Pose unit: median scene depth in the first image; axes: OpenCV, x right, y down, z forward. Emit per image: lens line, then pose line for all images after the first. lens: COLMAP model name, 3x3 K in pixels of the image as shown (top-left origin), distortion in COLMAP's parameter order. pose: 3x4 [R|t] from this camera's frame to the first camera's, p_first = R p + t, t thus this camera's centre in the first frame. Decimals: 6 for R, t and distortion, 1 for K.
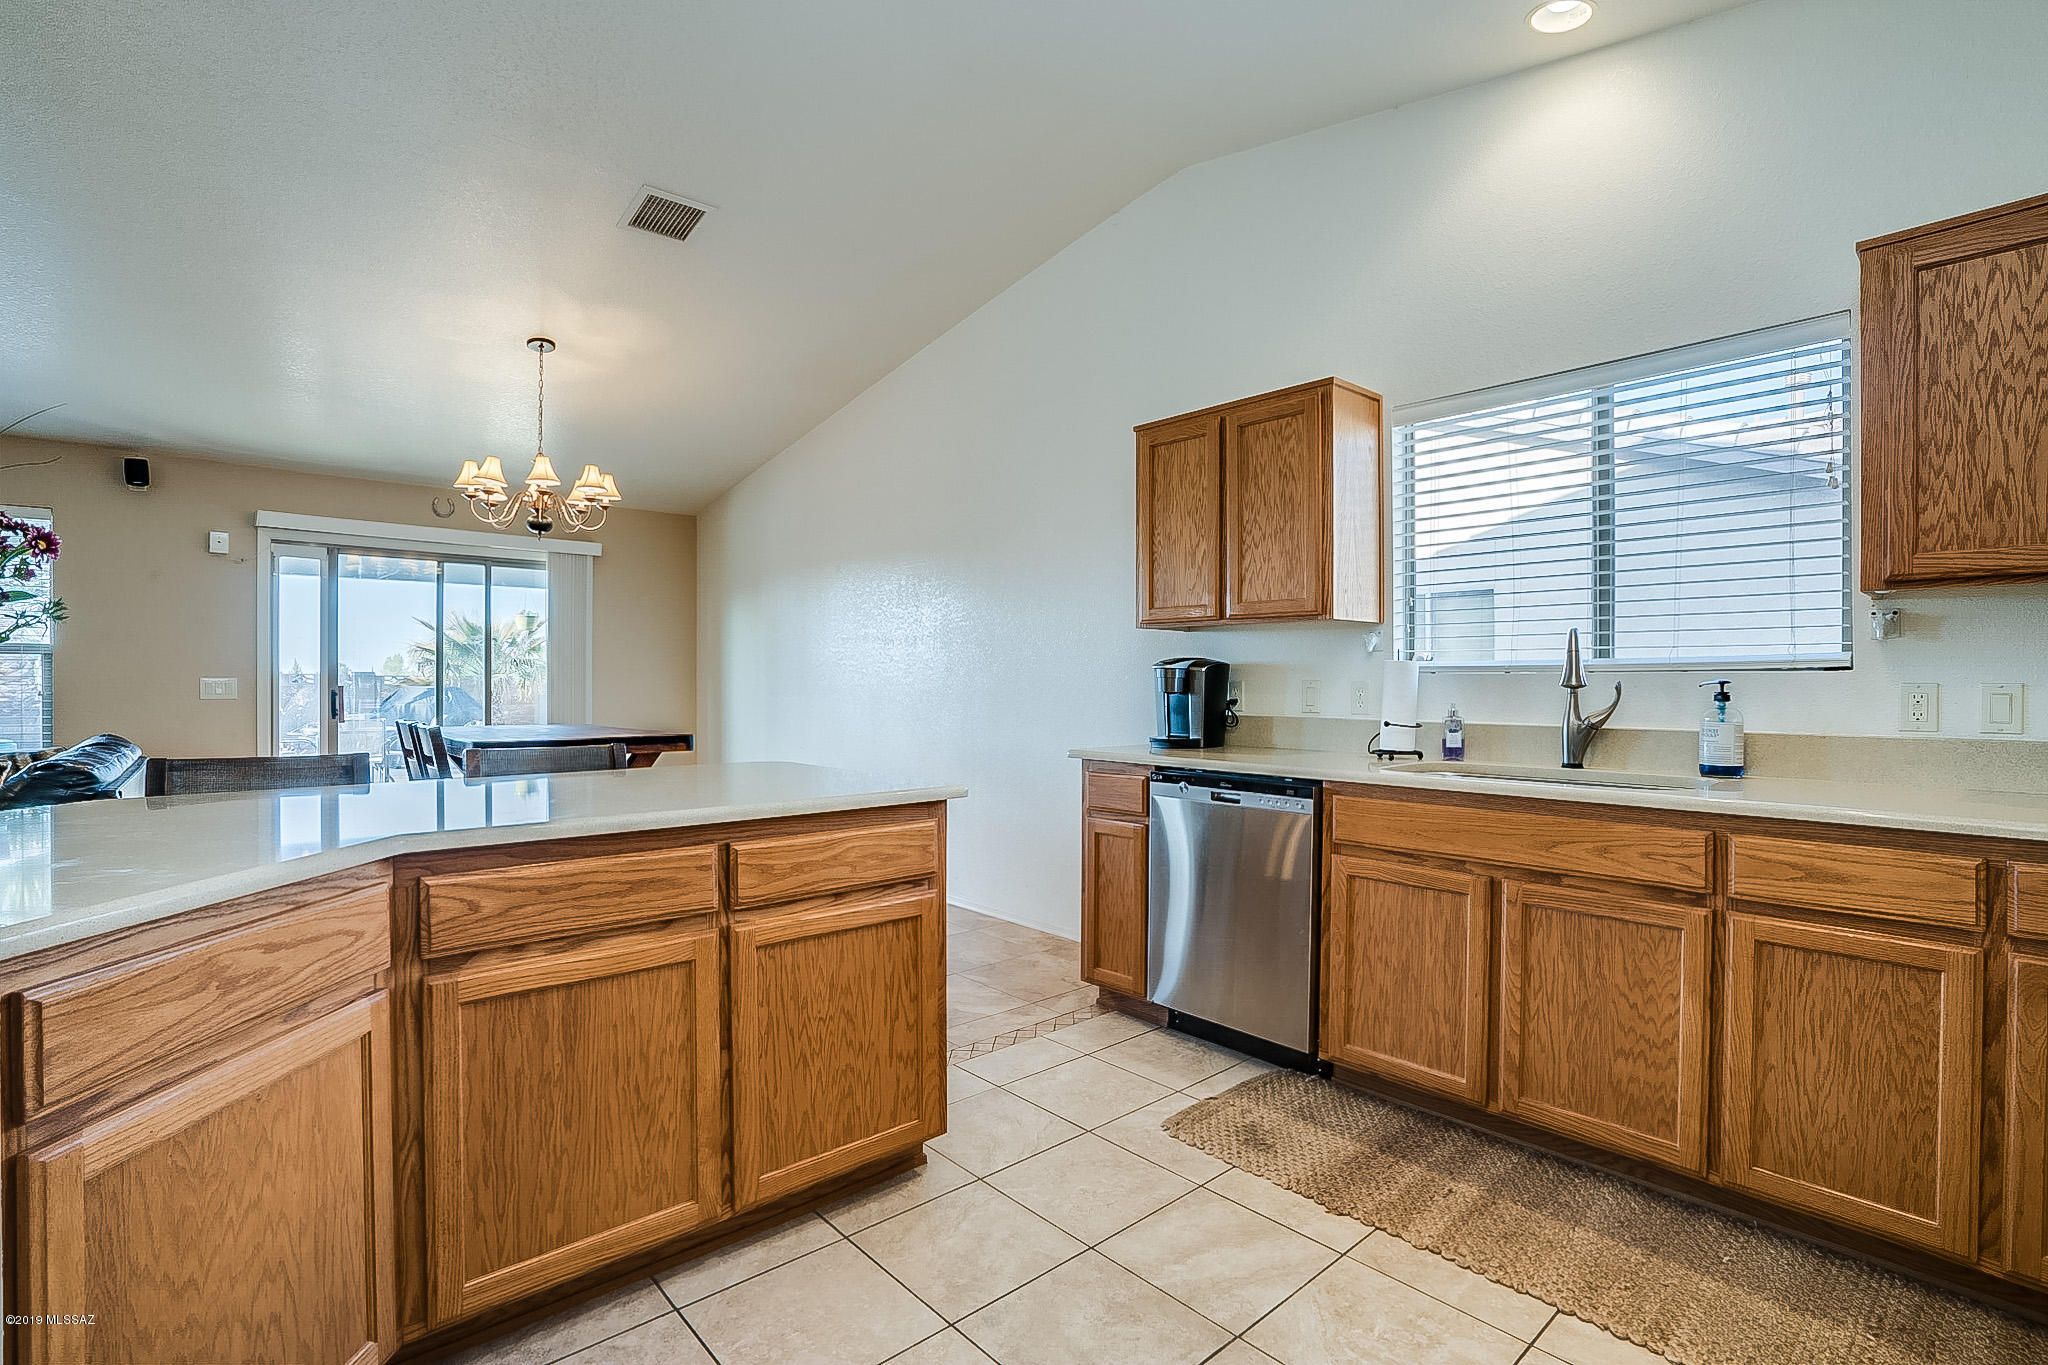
lens RADIAL K [[966.7, 0, 1022.3], [0, 966.7, 688.7], [0, 0, 1]] dist [-0.055946, 0.020018]
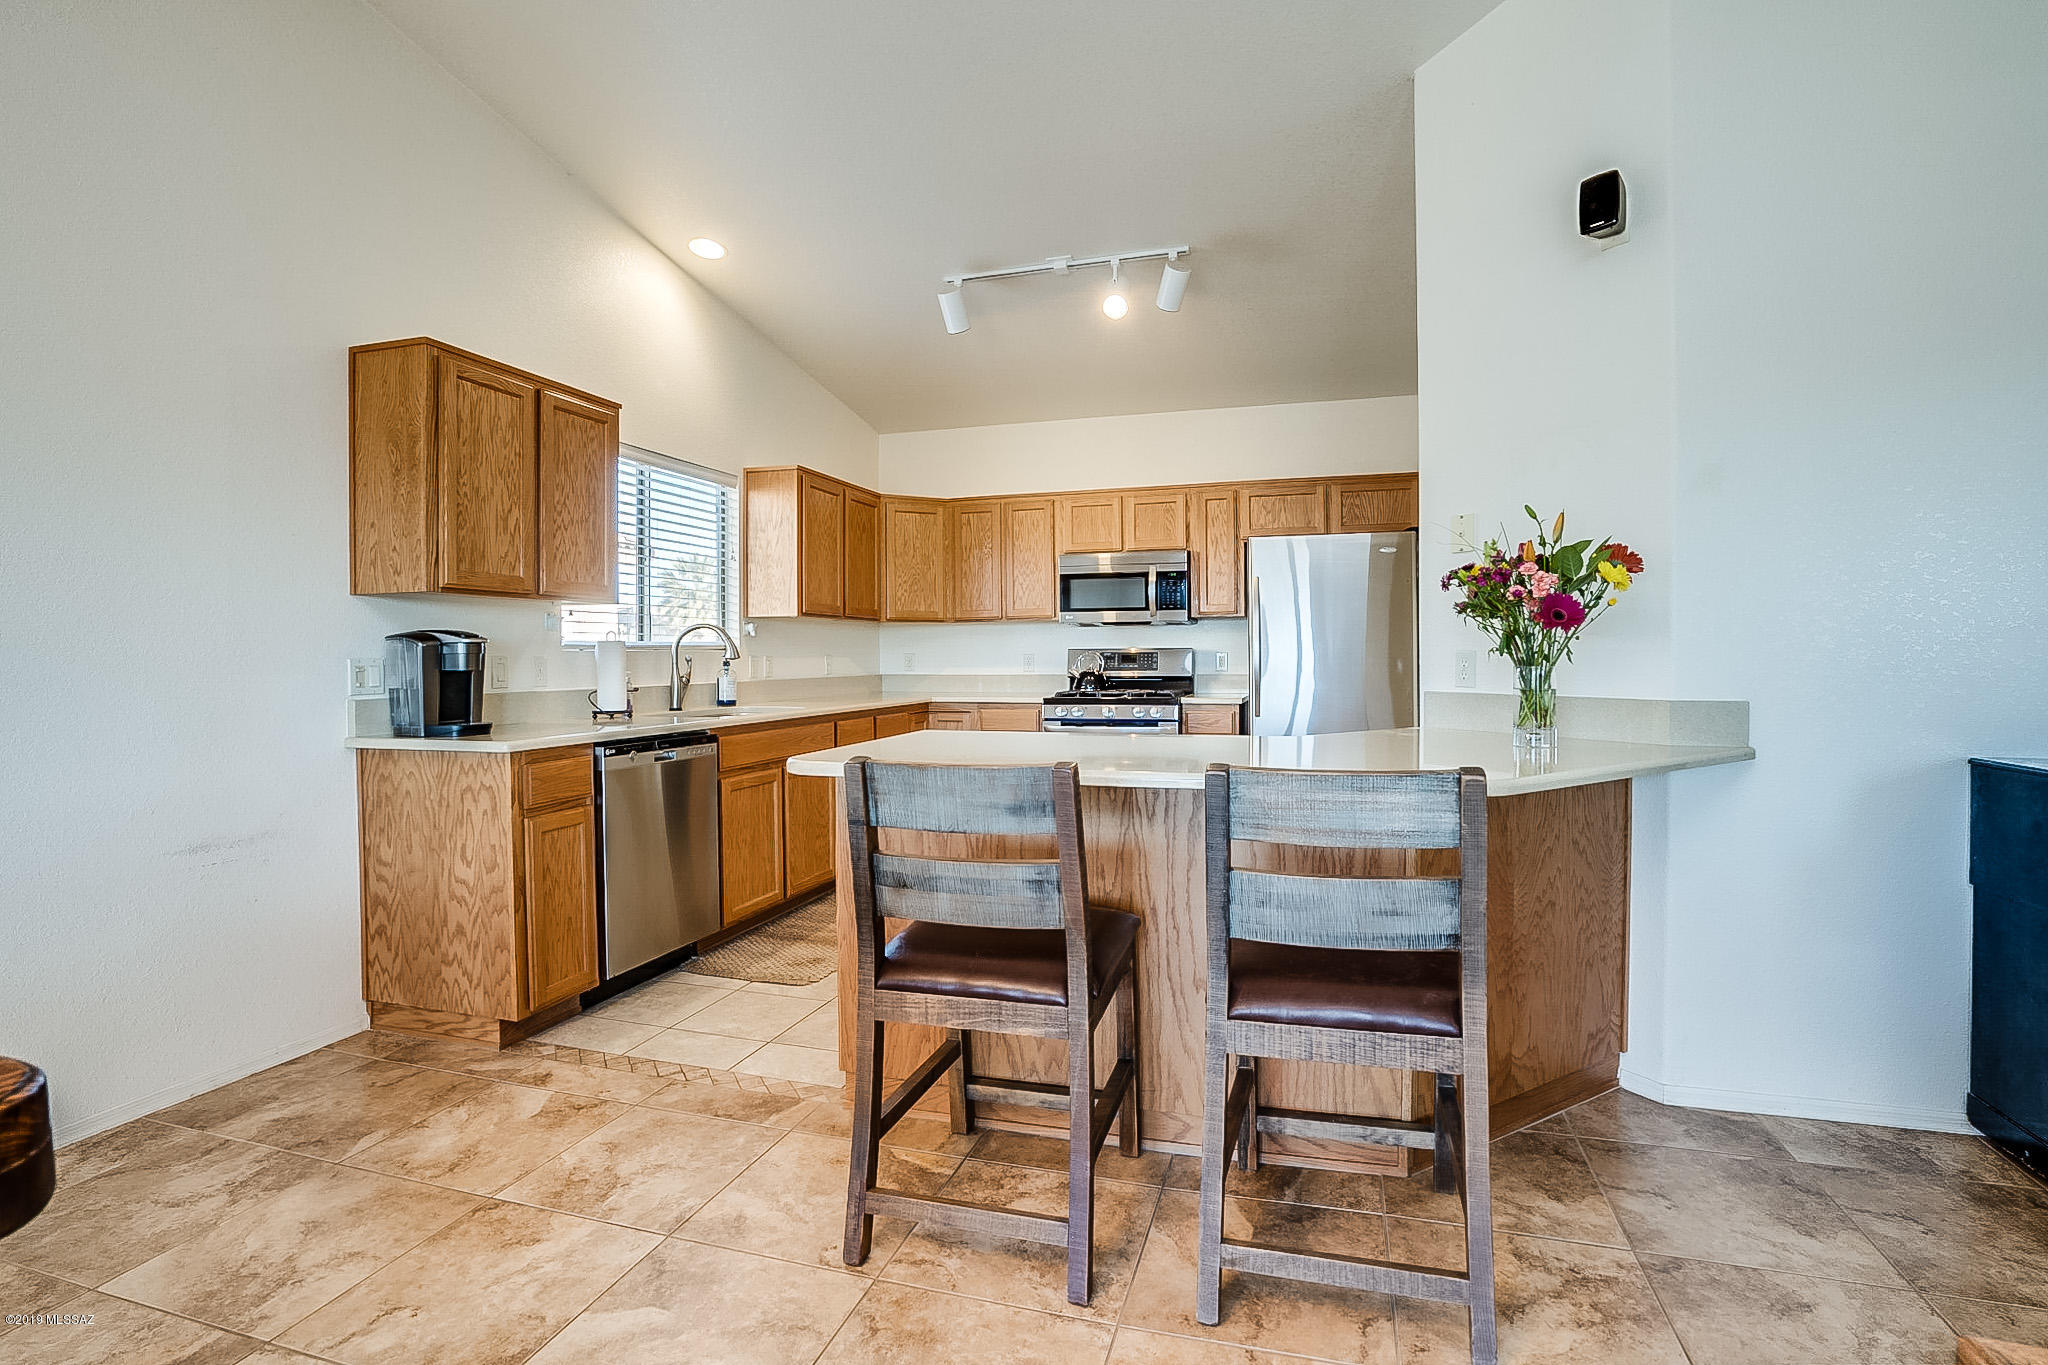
lens RADIAL K [[966.7, 0, 1022.3], [0, 966.7, 688.7], [0, 0, 1]] dist [-0.055946, 0.020018]
pose [[-0.524513, -0.028759, 0.850917, -0.962339], [0.008285, 0.999210, 0.038878, -0.010166], [-0.851362, 0.027441, -0.523860, 1.191818]]
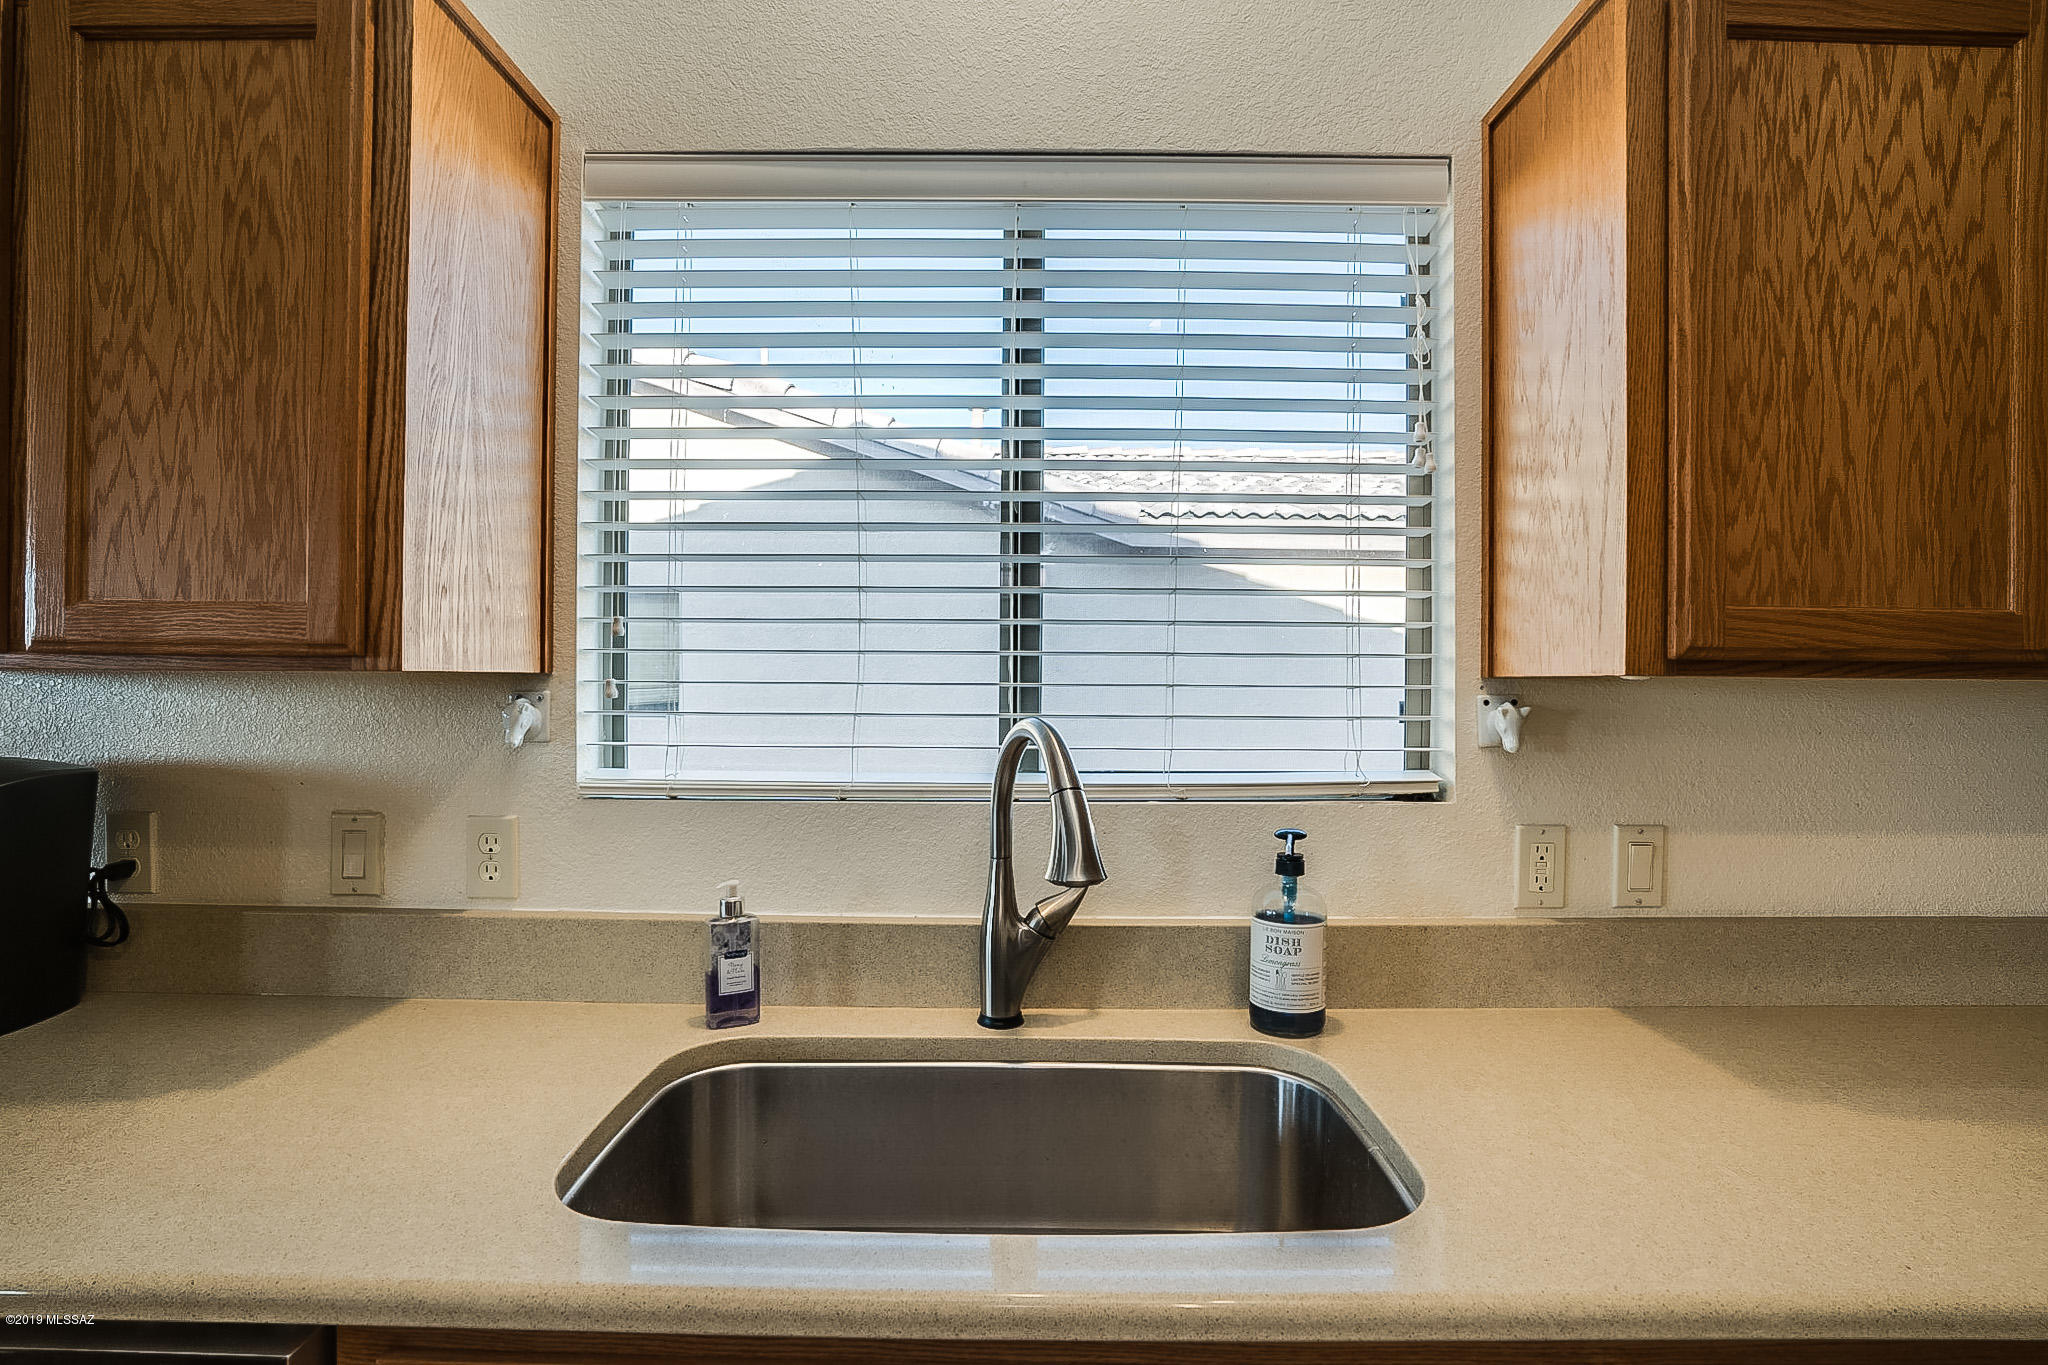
lens RADIAL K [[966.7, 0, 1022.3], [0, 966.7, 688.7], [0, 0, 1]] dist [-0.055946, 0.020018]
pose [[0.671324, 0.000888, 0.741163, 0.223390], [-0.000319, 1.000000, -0.000910, -0.065821], [-0.741164, 0.000375, 0.671324, 0.614151]]
